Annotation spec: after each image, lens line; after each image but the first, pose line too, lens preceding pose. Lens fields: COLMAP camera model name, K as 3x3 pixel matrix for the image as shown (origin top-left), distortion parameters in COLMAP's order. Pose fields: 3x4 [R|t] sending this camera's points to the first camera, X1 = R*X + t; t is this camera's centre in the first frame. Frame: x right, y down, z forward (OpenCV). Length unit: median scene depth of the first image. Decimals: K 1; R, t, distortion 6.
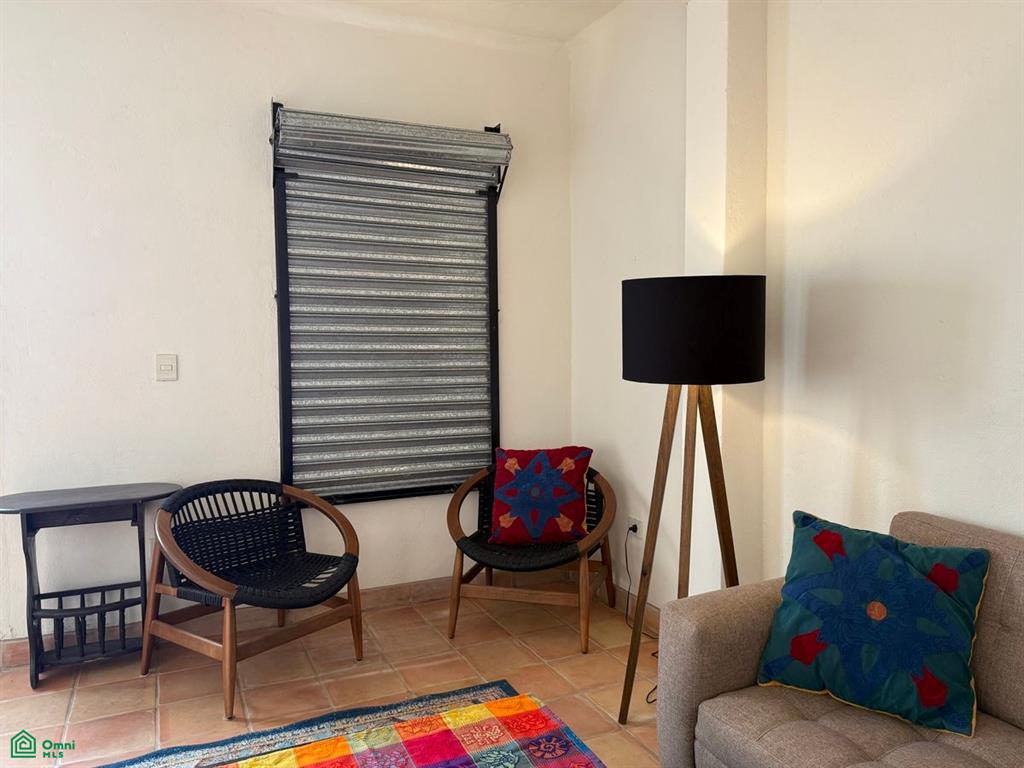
lens RADIAL K [[743.3, 0, 515.2], [0, 743.3, 377.9], [0, 0, 1]] dist [0.091846, -0.124040]
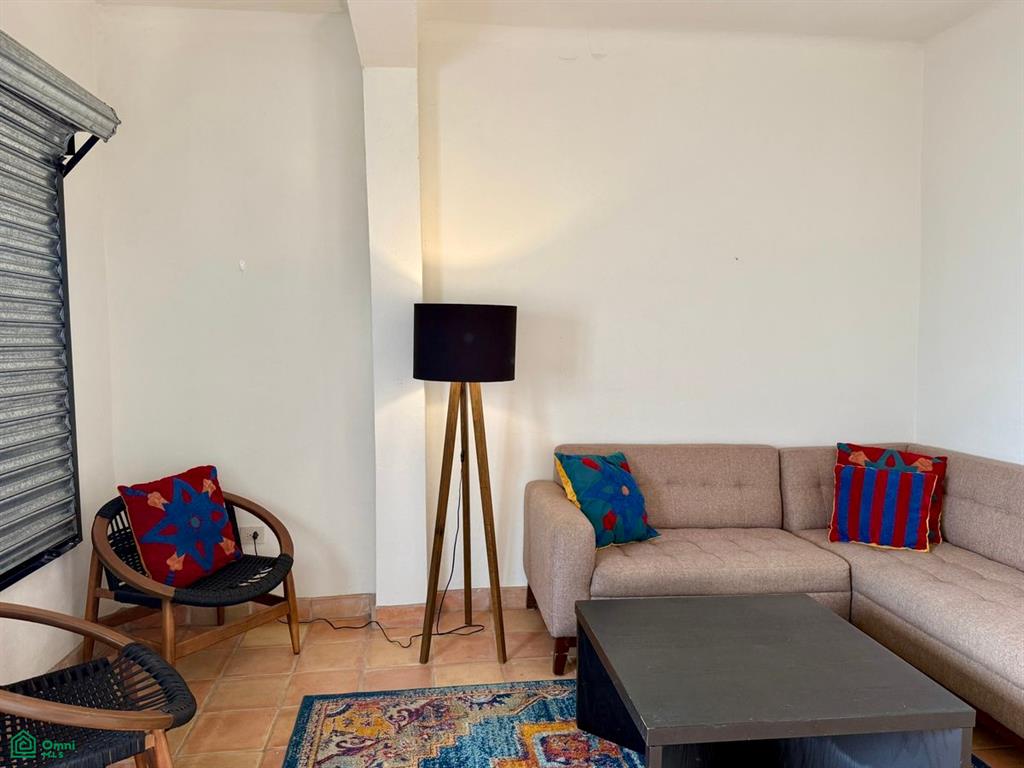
lens RADIAL K [[743.3, 0, 508.6], [0, 743.3, 386.6], [0, 0, 1]] dist [0.091846, -0.124040]
pose [[0.312177, -0.066860, 0.947668, -0.737030], [0.059590, 0.996934, 0.050706, -0.034014], [-0.948153, 0.040642, 0.315204, 0.366529]]
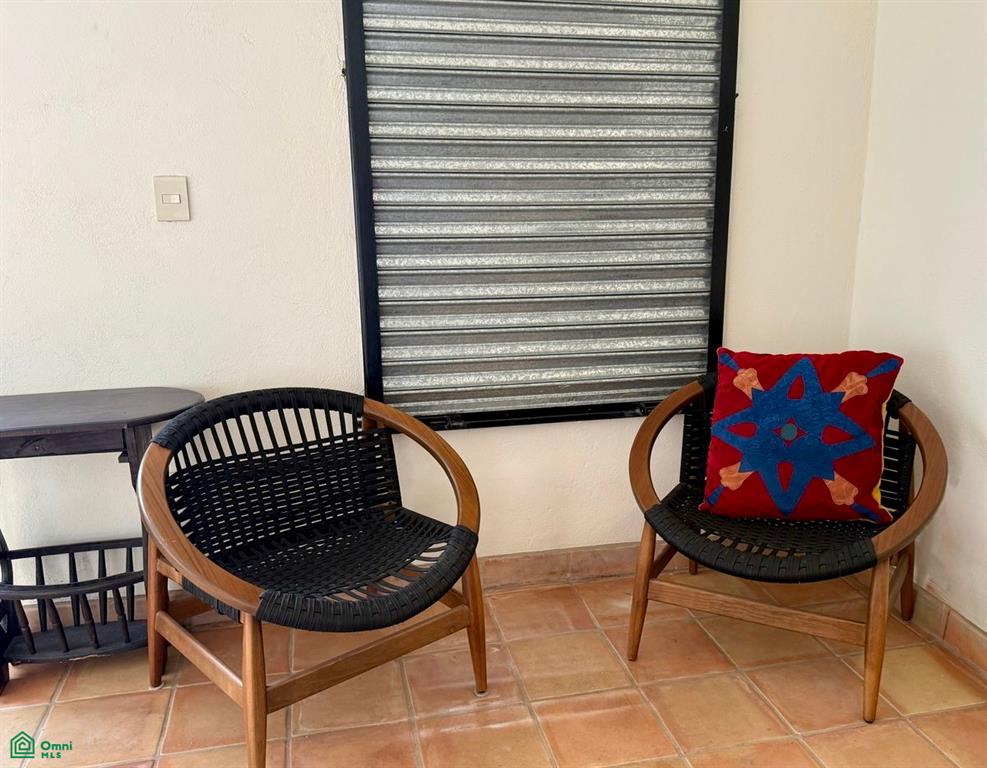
lens RADIAL K [[867.1, 0, 528.0], [0, 867.1, 406.6], [0, 0, 1]] dist [0.087601, -0.045292]
pose [[0.979287, 0.051424, -0.195837, -0.039479], [-0.008657, 0.976960, 0.213246, -0.003826], [0.202291, -0.207134, 0.957170, 0.349810]]
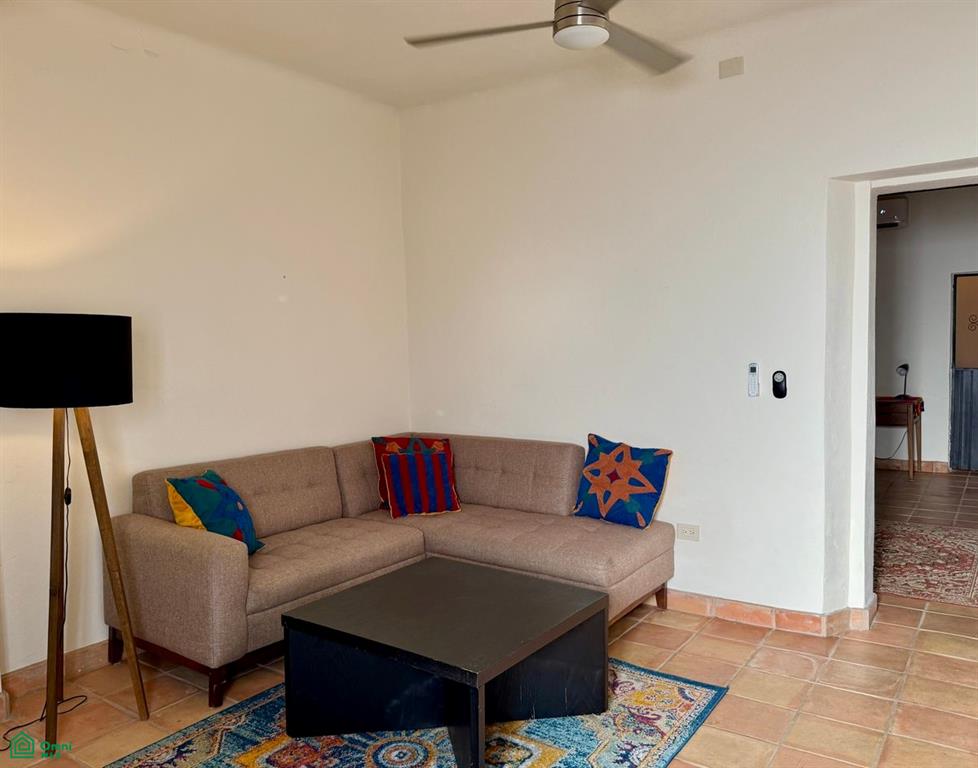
lens RADIAL K [[747.4, 0, 453.4], [0, 747.4, 394.9], [0, 0, 1]] dist [0.005067, -0.028164]
pose [[-0.465840, -0.050115, 0.883449, -0.745959], [0.076863, 0.992329, 0.096821, -0.054040], [-0.881524, 0.113008, -0.458415, 0.730889]]
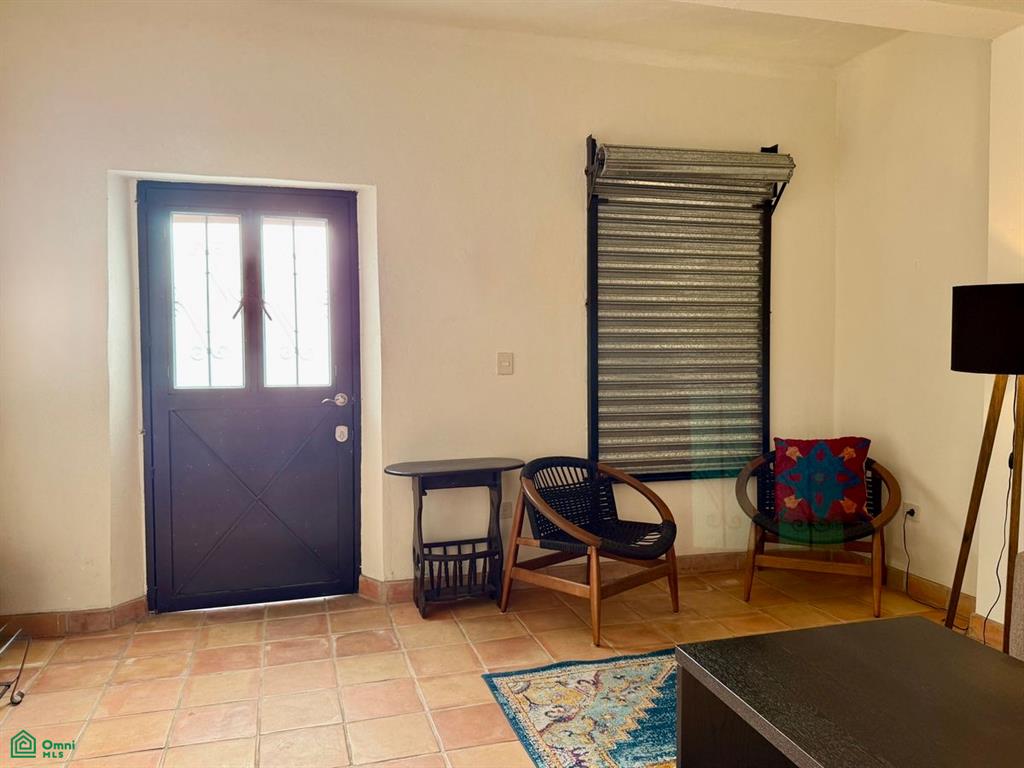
lens RADIAL K [[771.7, 0, 519.0], [0, 771.7, 383.2], [0, 0, 1]] dist [0.074901, -0.042295]
pose [[0.988154, 0.004958, -0.153384, -0.246719], [-0.004998, 0.999988, 0.000126, 0.017333], [0.153383, 0.000642, 0.988167, -0.222403]]
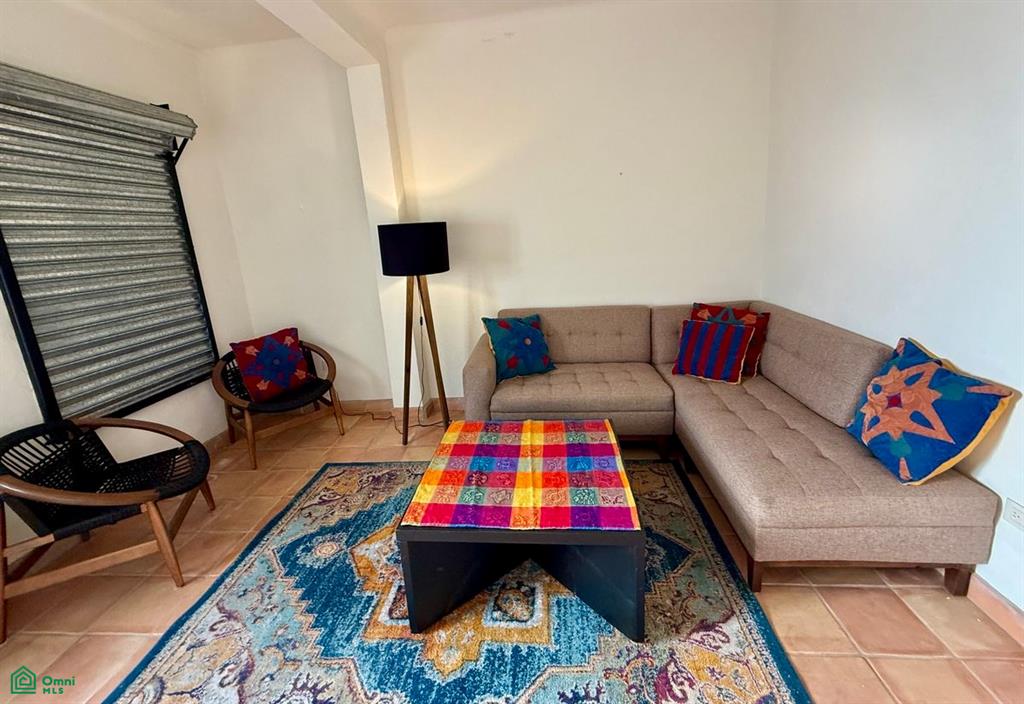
lens RADIAL K [[423.0, 0, 508.6], [0, 423.0, 321.2], [0, 0, 1]] dist [-0.009538, -0.000178]
pose [[0.502843, -0.217818, 0.836483, -0.471196], [0.118478, 0.975963, 0.182916, -0.035553], [-0.856219, 0.007127, 0.516563, 0.130103]]
